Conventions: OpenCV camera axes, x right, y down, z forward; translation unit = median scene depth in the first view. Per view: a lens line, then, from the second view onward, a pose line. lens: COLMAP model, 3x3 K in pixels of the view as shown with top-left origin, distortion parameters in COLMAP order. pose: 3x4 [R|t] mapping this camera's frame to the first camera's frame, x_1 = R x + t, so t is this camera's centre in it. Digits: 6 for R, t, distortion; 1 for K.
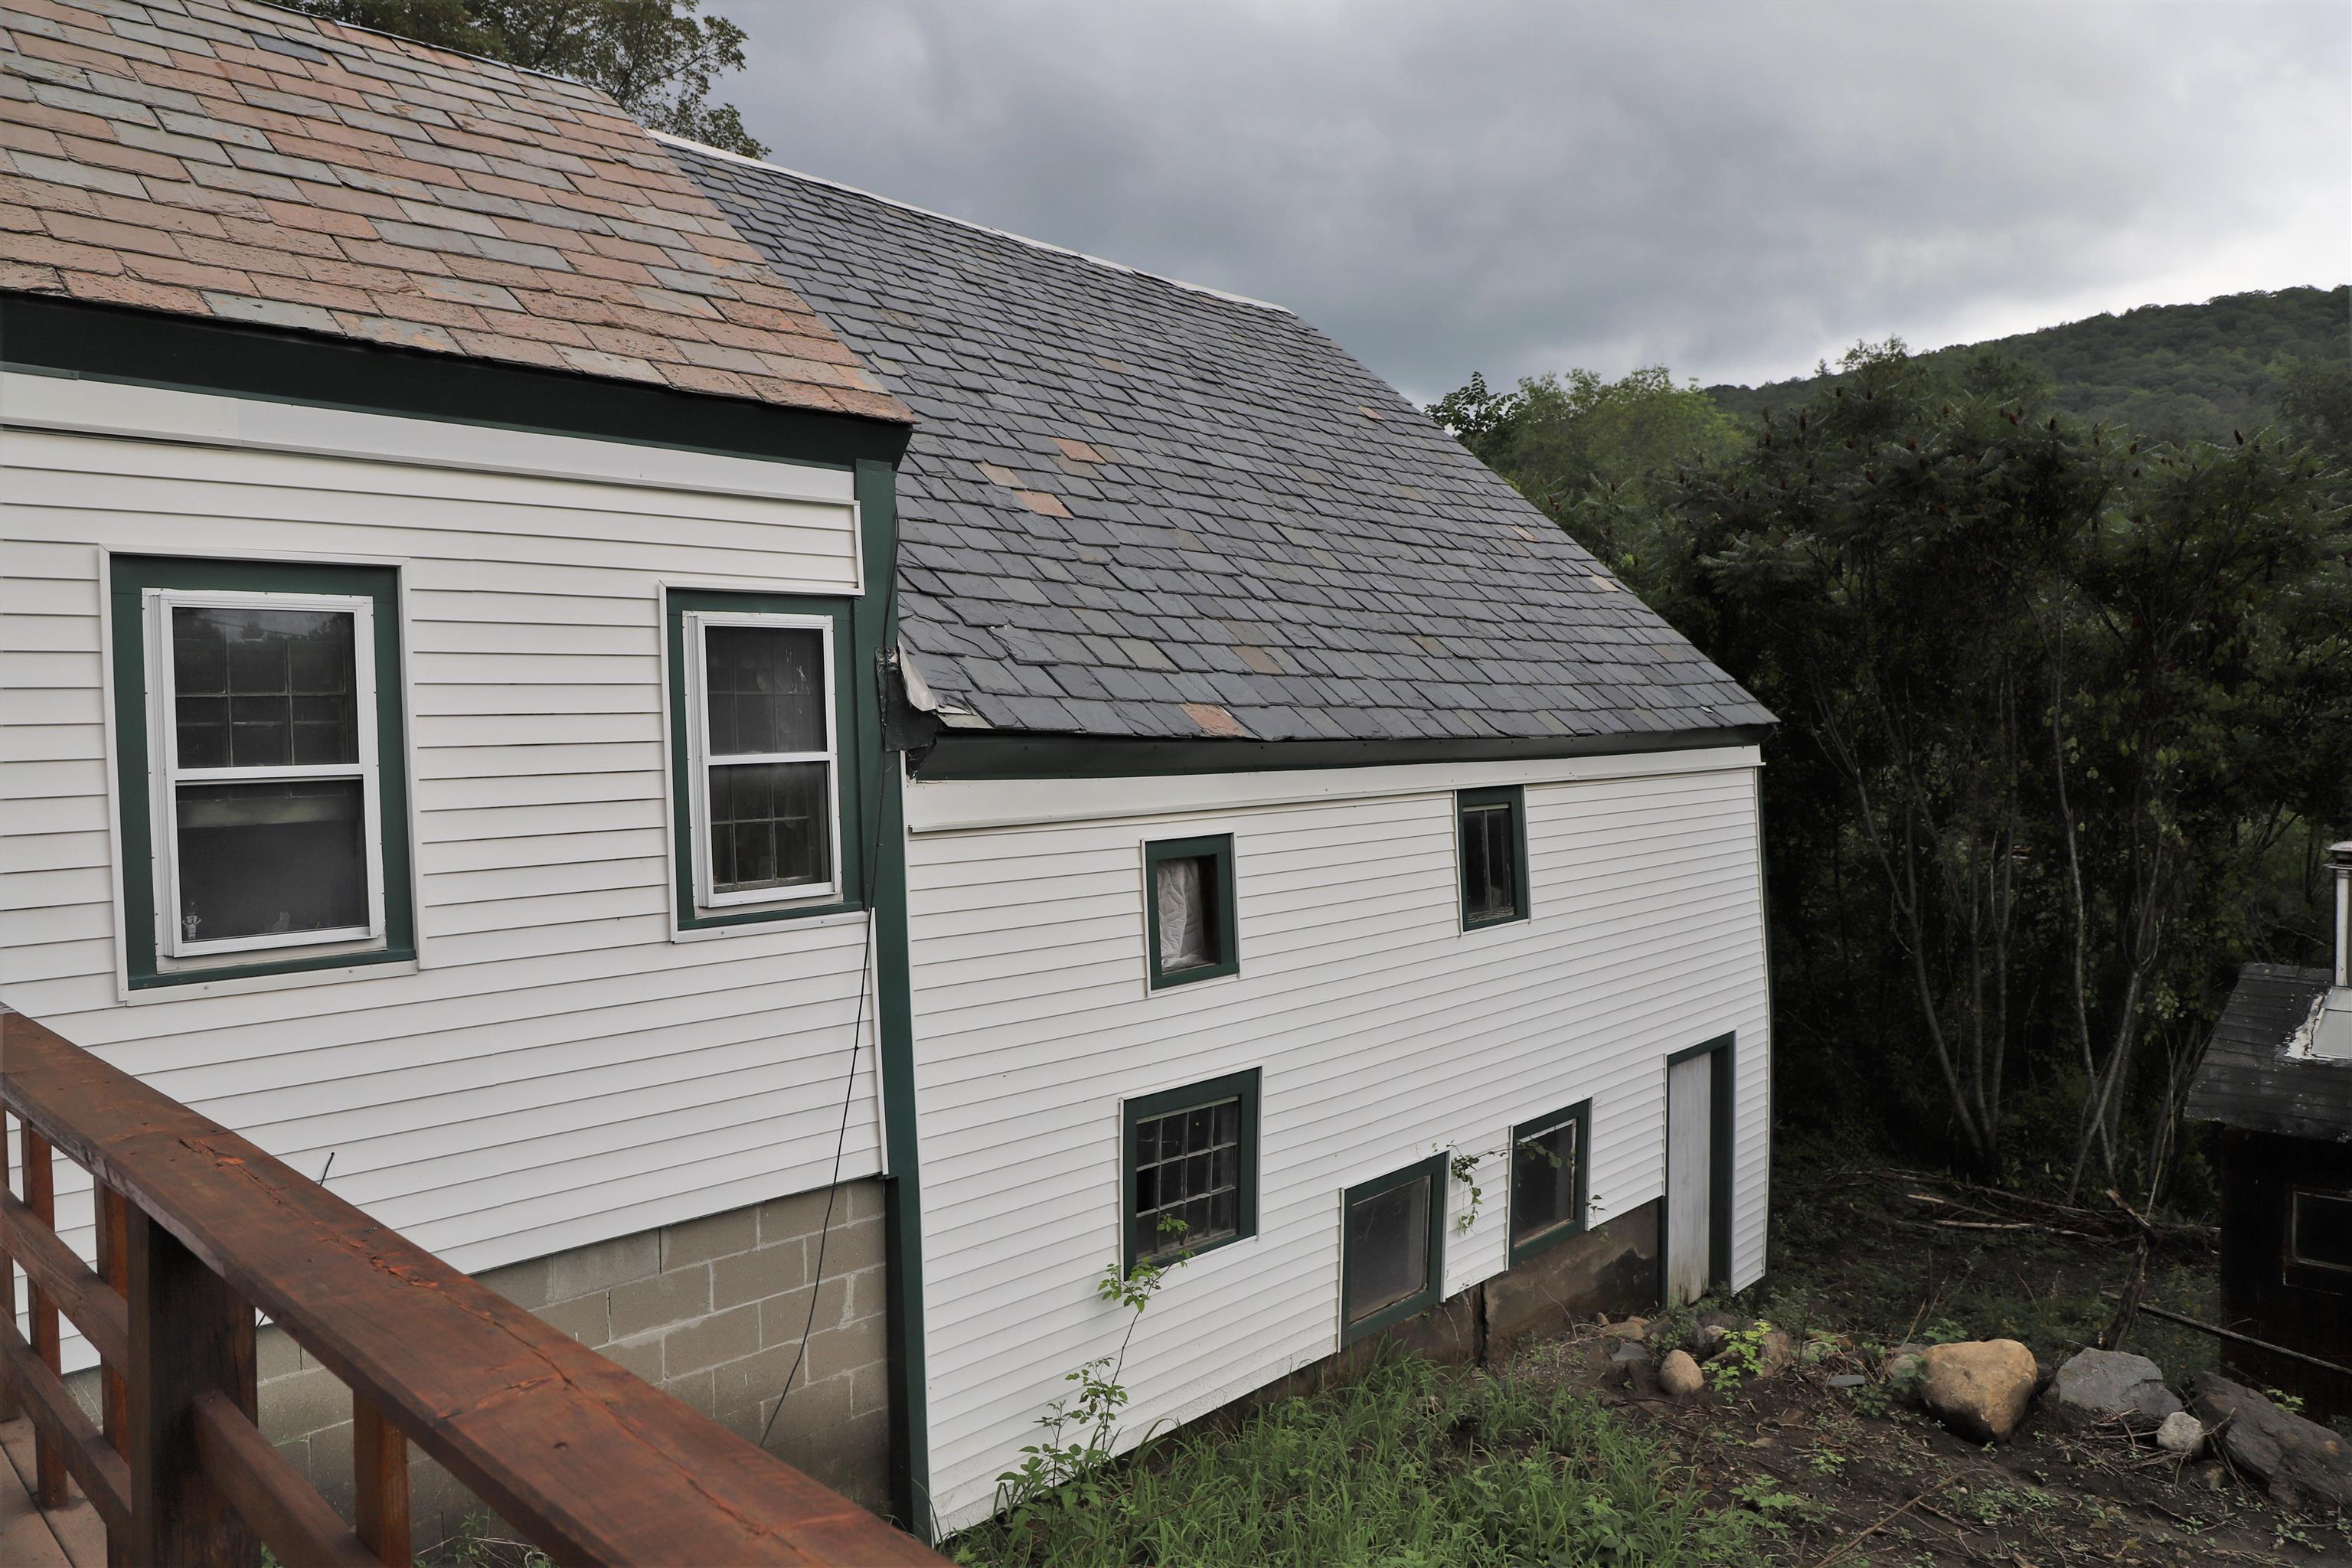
lens RADIAL K [[1588.9, 0, 1178.0], [0, 1588.9, 777.7], [0, 0, 1]] dist [-0.089429, 0.047743]
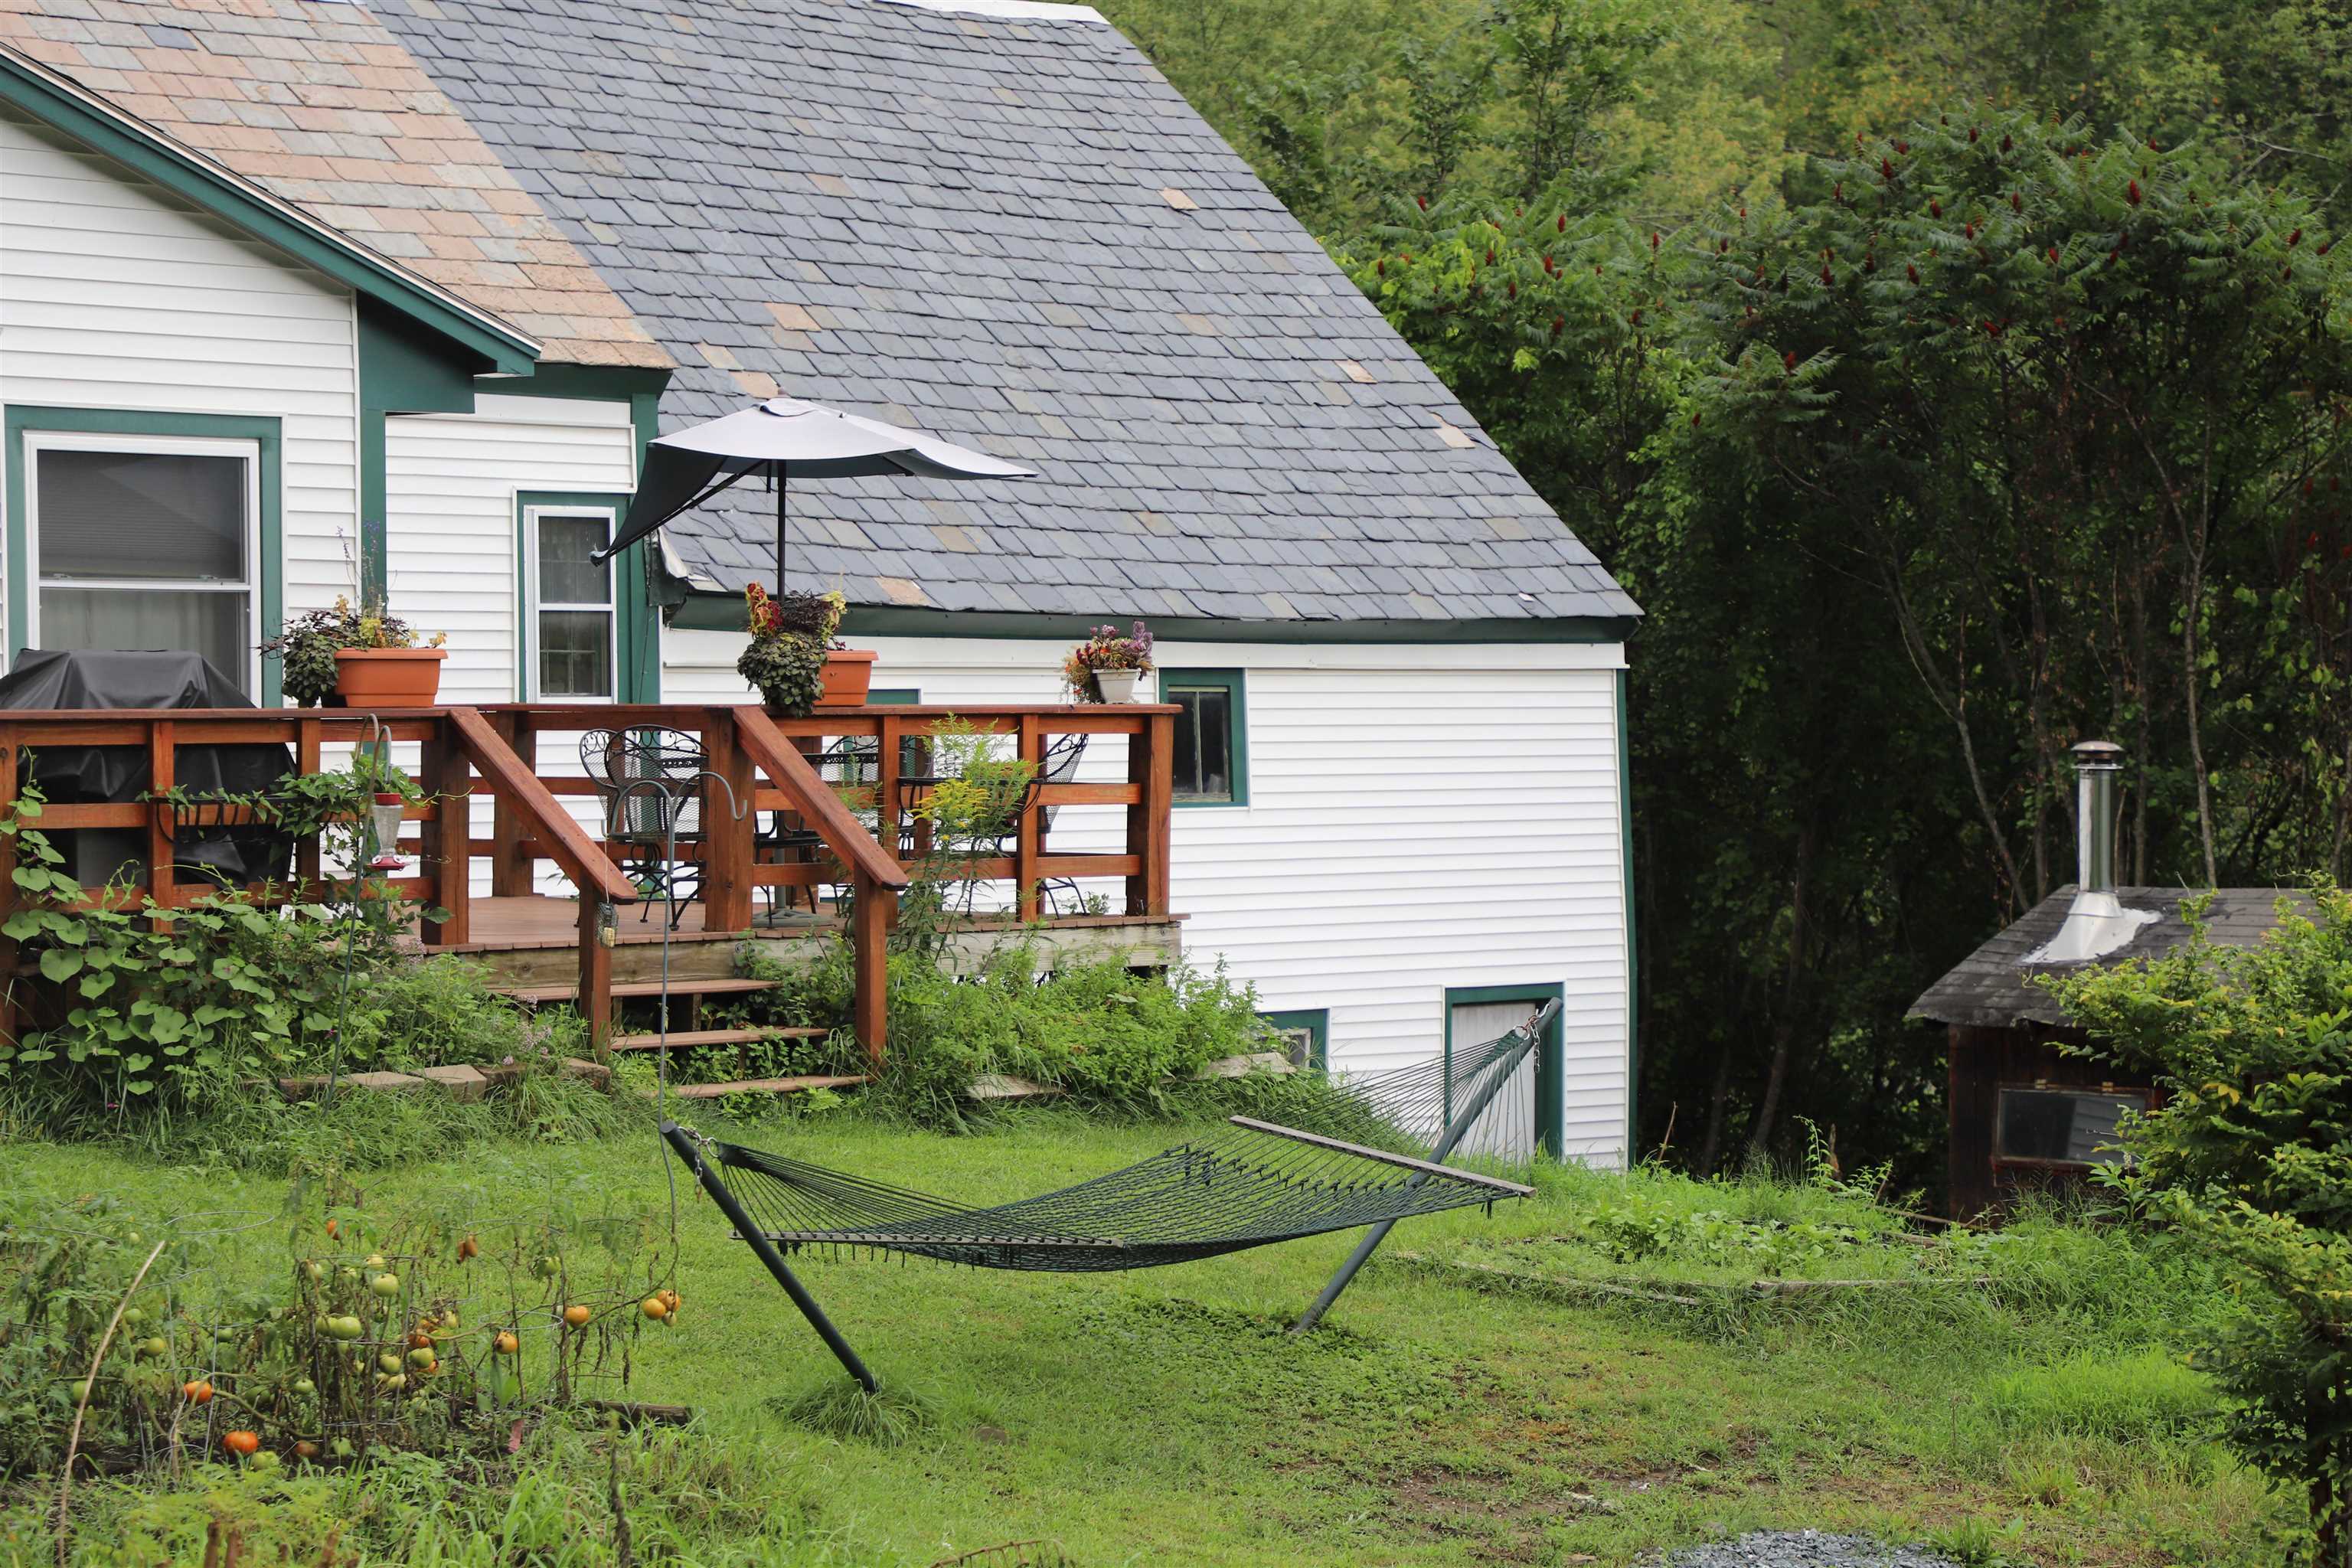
lens RADIAL K [[7084.0, 0, 1176.0], [0, 7084.0, 784.0], [0, 0, 1]] dist [0.643540, 0.257456]
pose [[0.999758, 0.021812, -0.002707, 0.194203], [-0.021859, 0.999583, -0.018882, 0.161784], [0.002294, 0.018937, 0.999818, -3.424279]]
